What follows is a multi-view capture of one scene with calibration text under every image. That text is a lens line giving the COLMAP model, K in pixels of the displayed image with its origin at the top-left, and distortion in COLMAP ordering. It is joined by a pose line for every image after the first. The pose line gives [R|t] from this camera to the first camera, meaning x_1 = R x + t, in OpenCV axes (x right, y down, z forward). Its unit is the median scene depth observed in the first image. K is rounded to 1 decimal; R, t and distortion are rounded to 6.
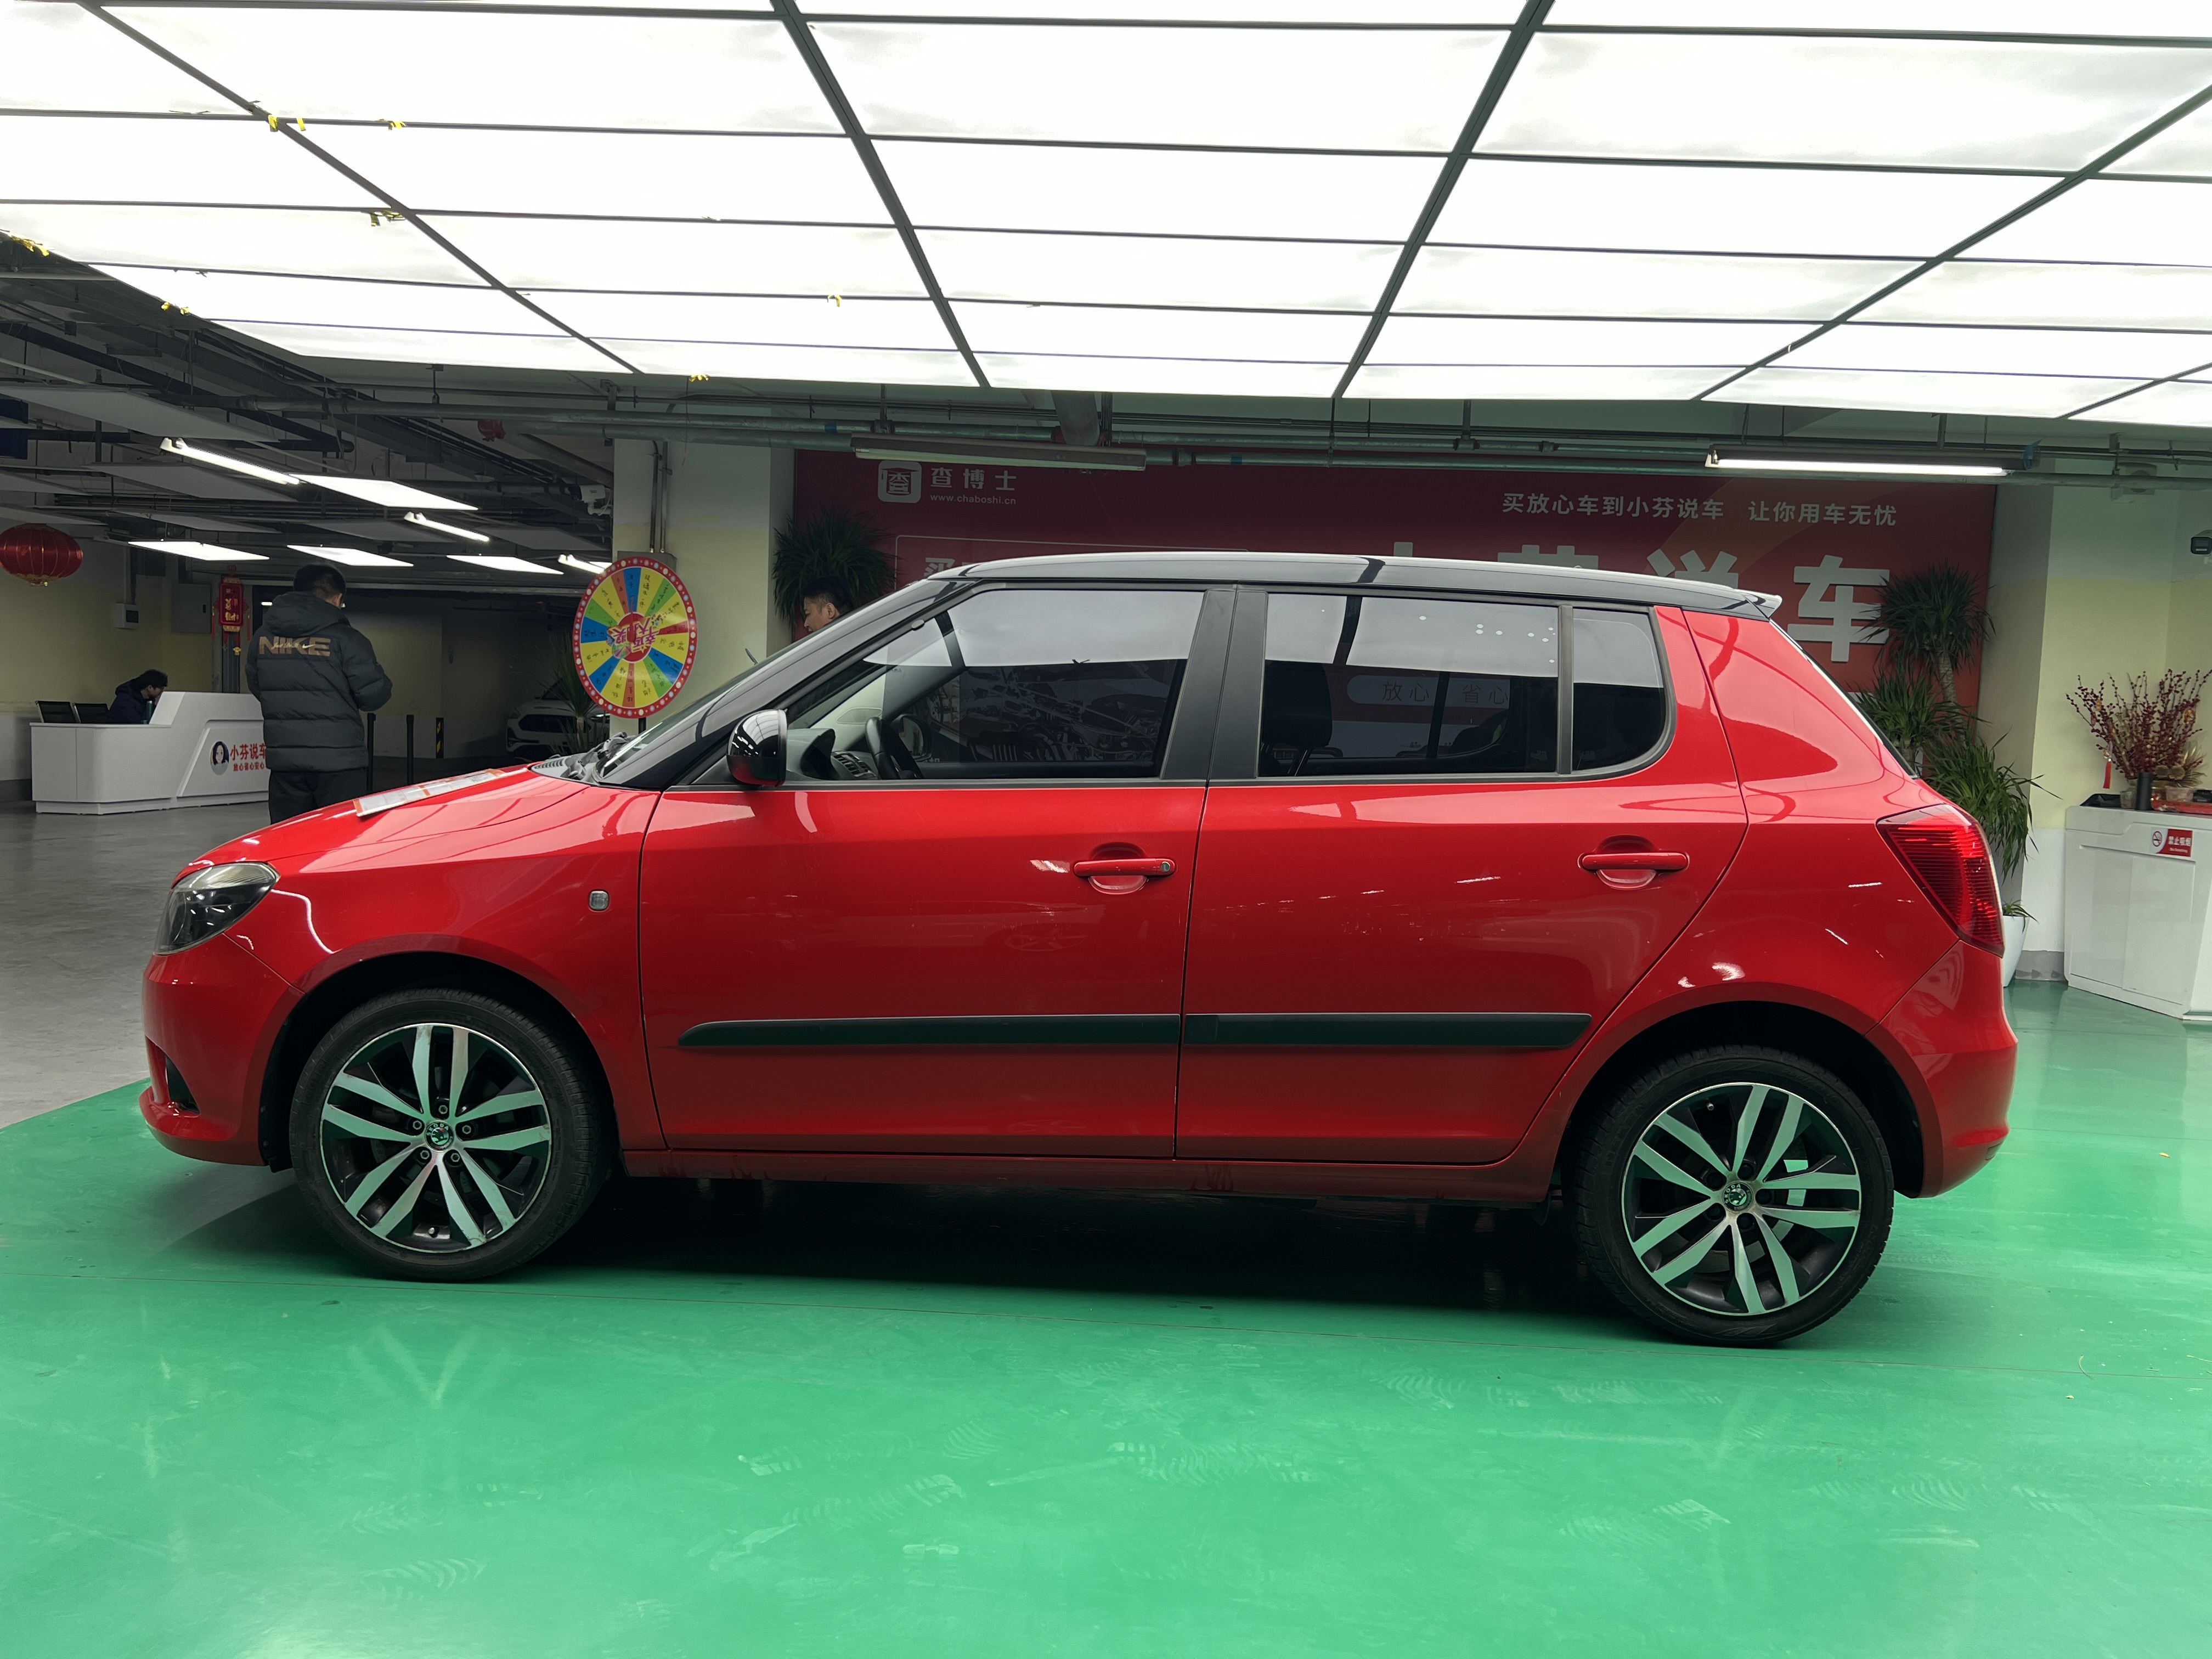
lens RADIAL K [[1667.7, 0, 1111.1], [0, 1667.7, 839.0], [0, 0, 1]] dist [0.030135, -0.004691]
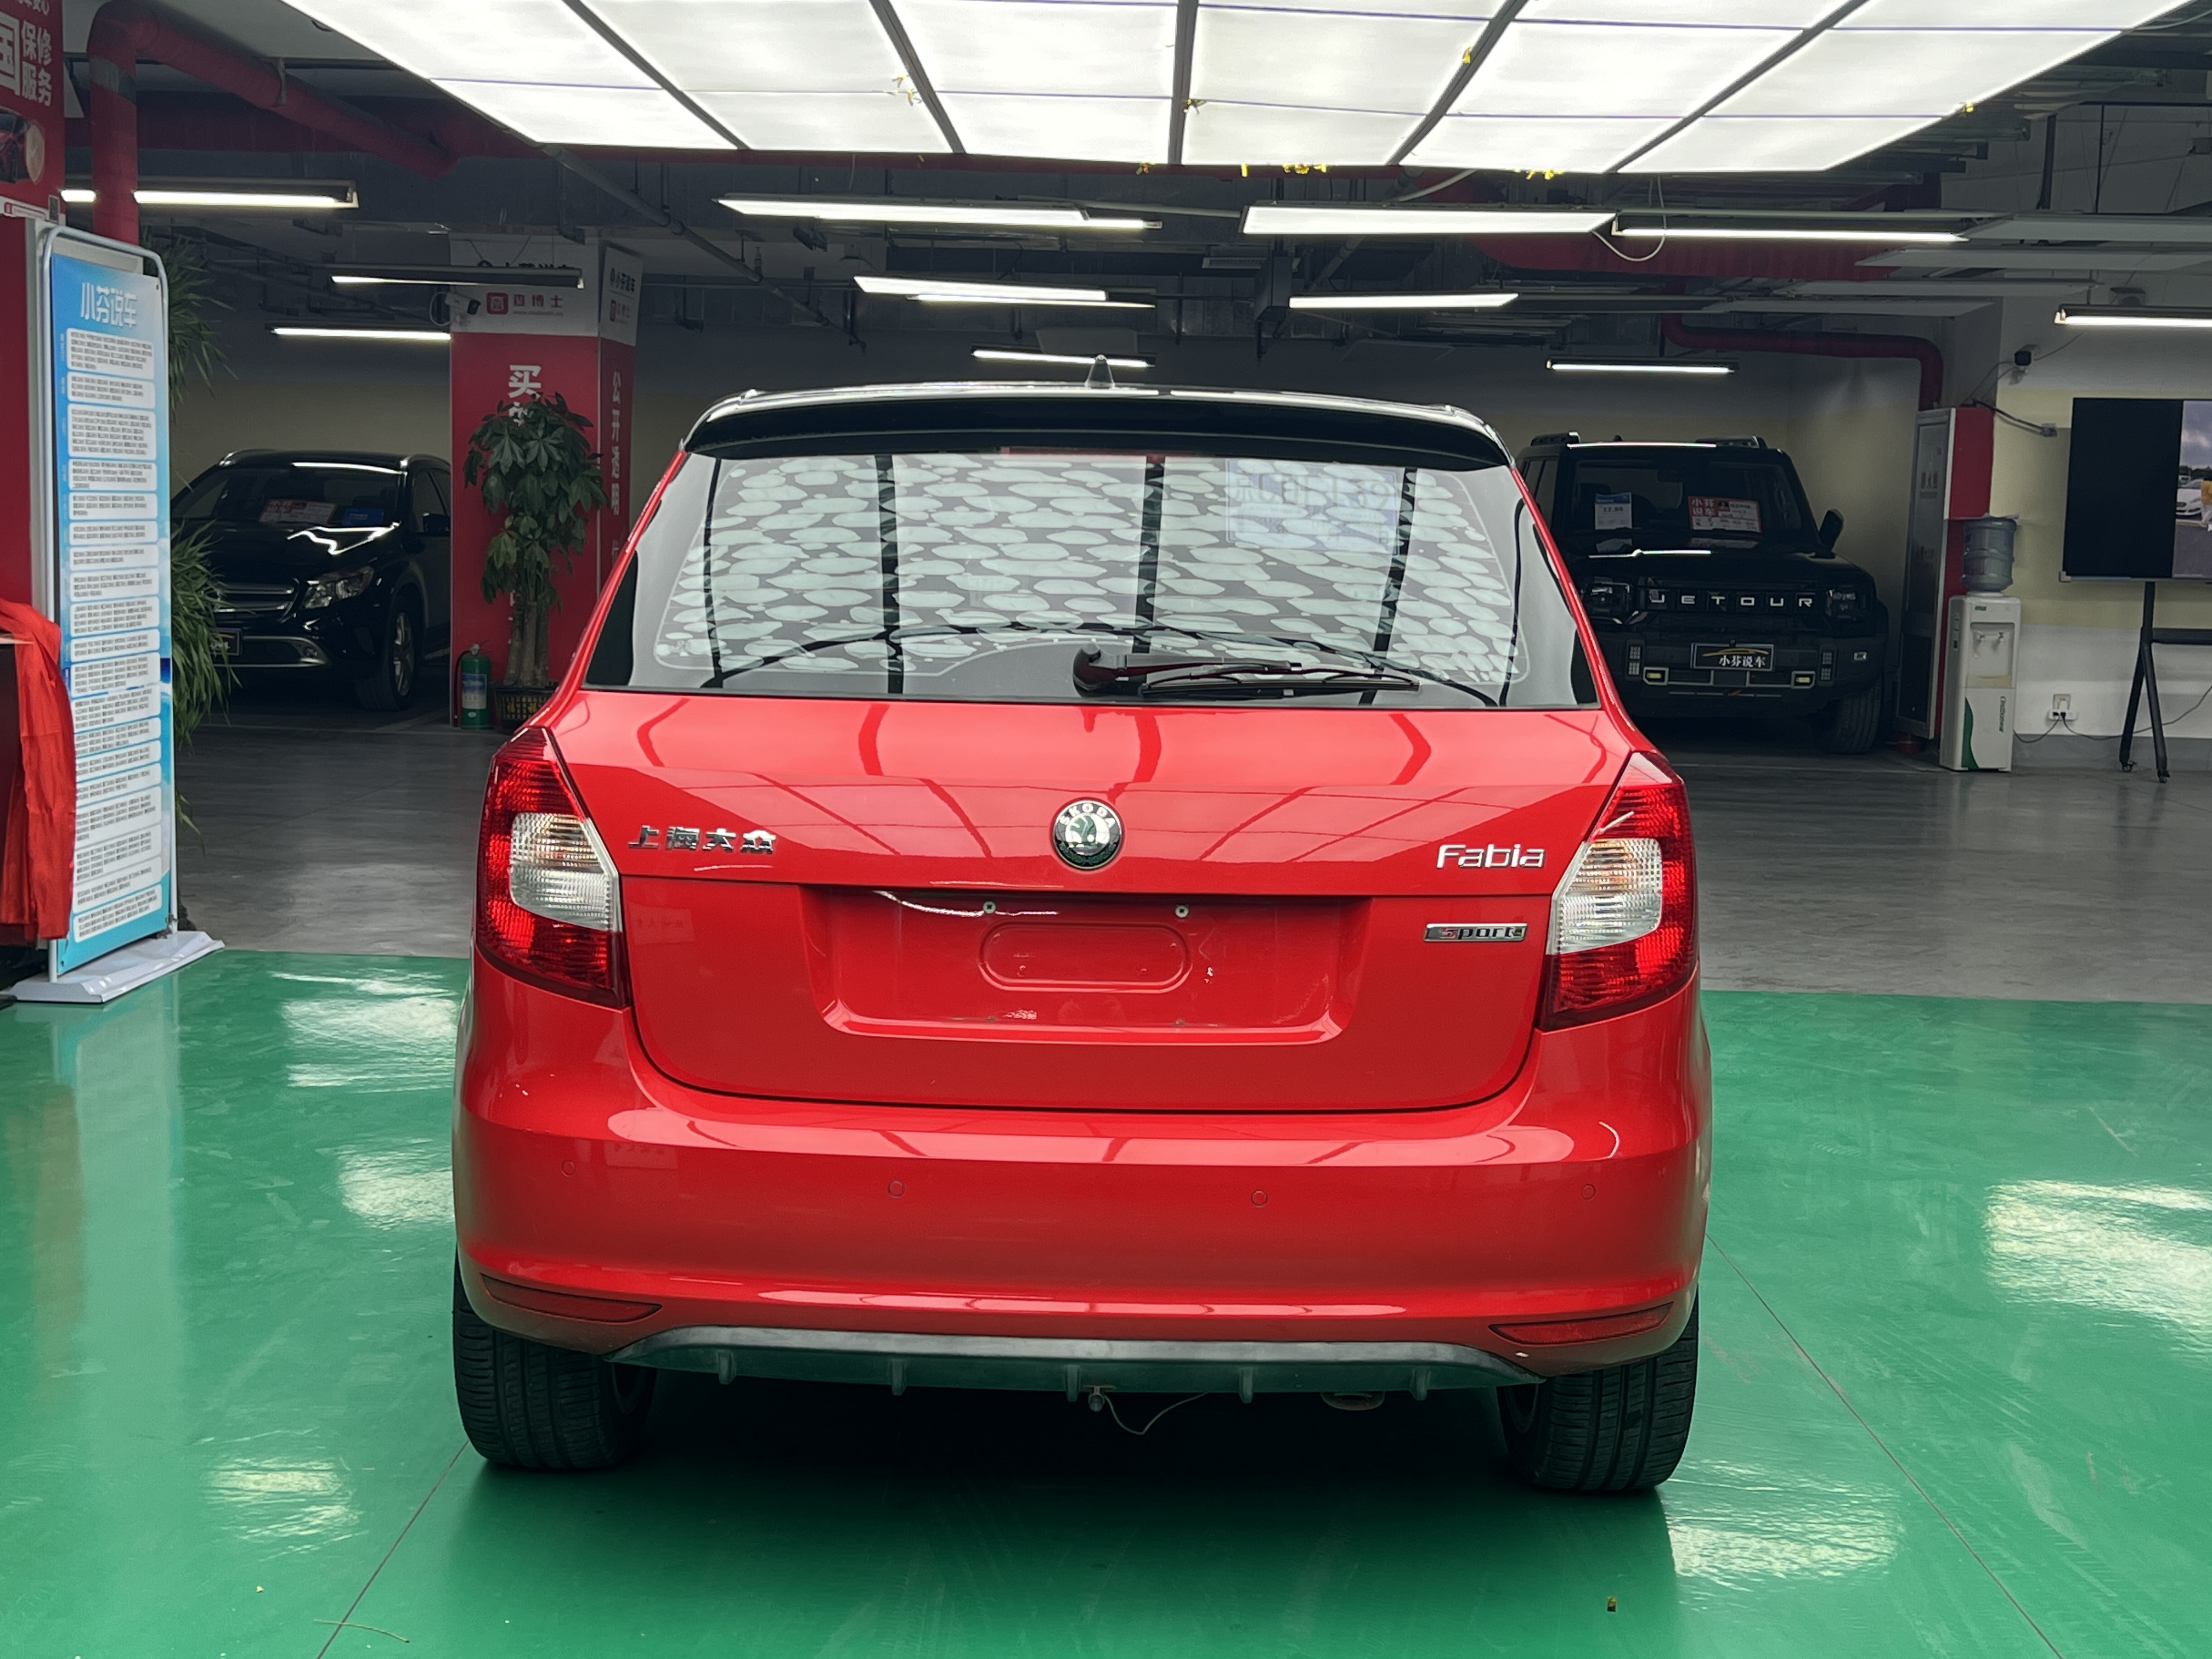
lens RADIAL K [[2735.1, 0, 1103.4], [0, 2735.1, 829.1], [0, 0, 1]] dist [0.111923, 0.000000]
pose [[0.024417, 0.078314, -0.996630, 1.551711], [-0.094111, 0.992680, 0.075698, -0.081687], [0.995262, 0.091946, 0.031608, 1.188637]]
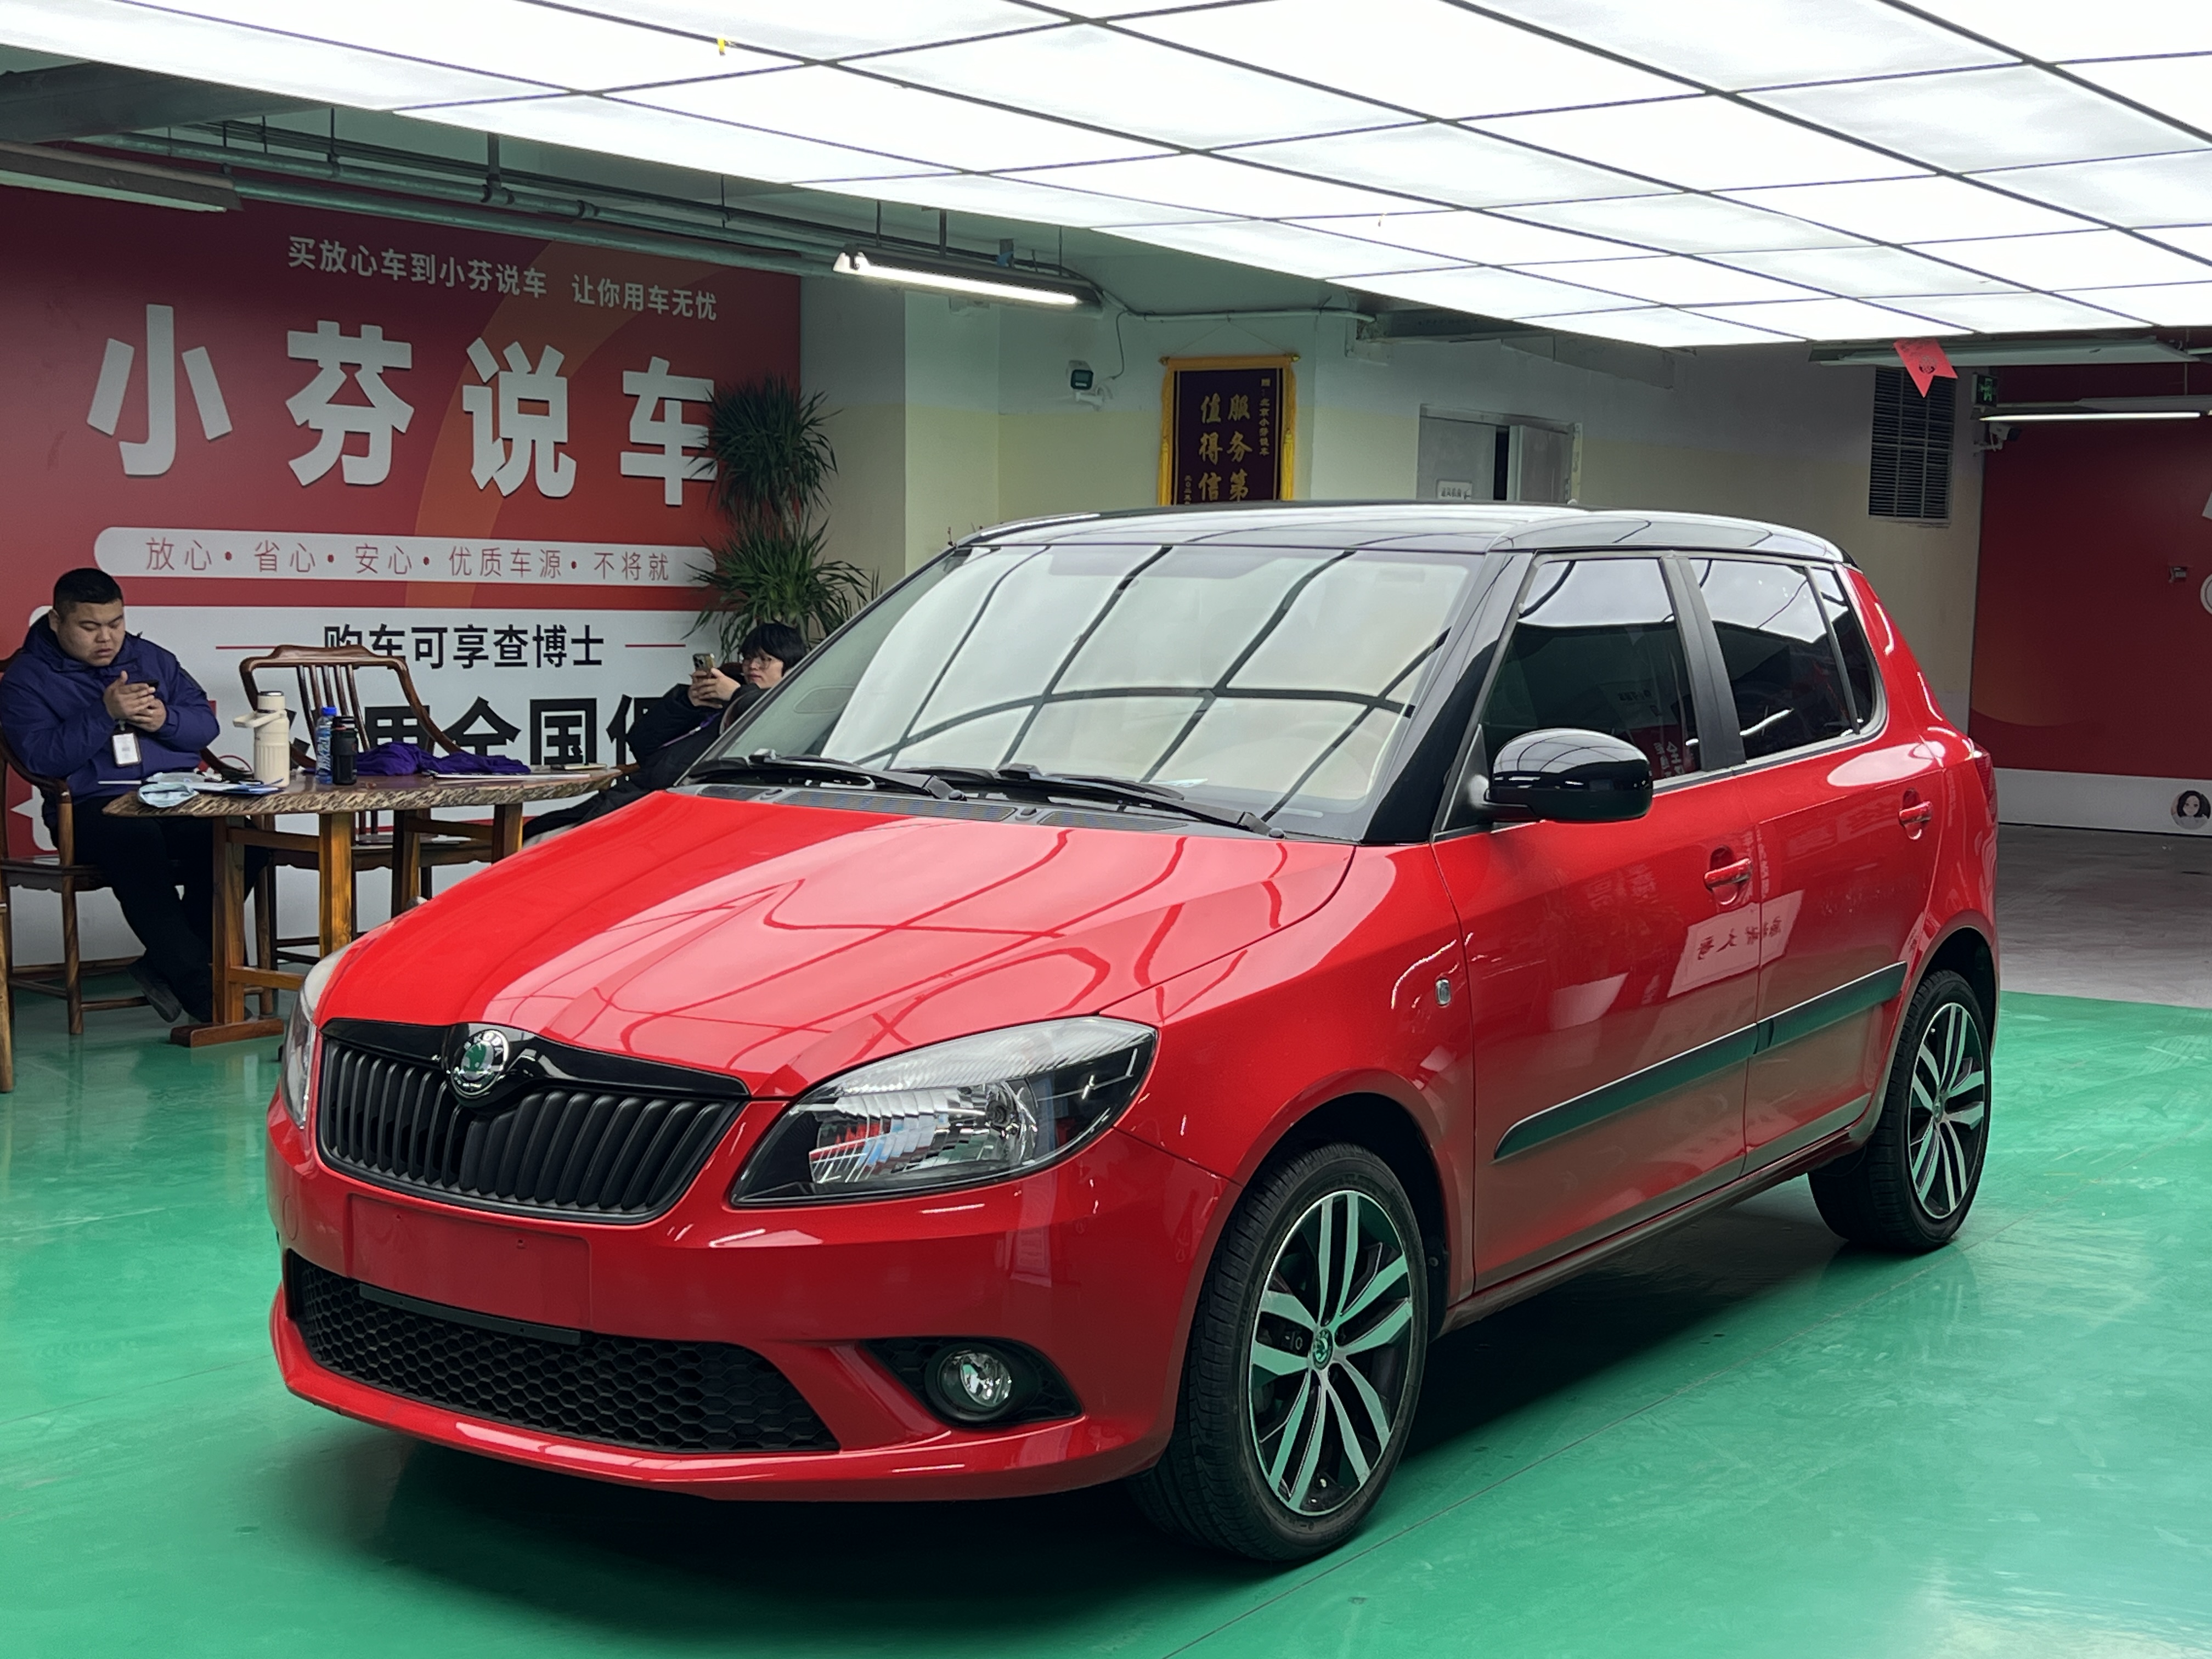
lens RADIAL K [[2937.7, 0, 1117.4], [0, 2937.7, 819.6], [0, 0, 1]] dist [0.059923, 0.000000]
pose [[0.554939, -0.096403, 0.826286, -1.473251], [0.062413, 0.995288, 0.074203, -0.148274], [-0.829546, 0.010393, 0.558341, 0.366784]]
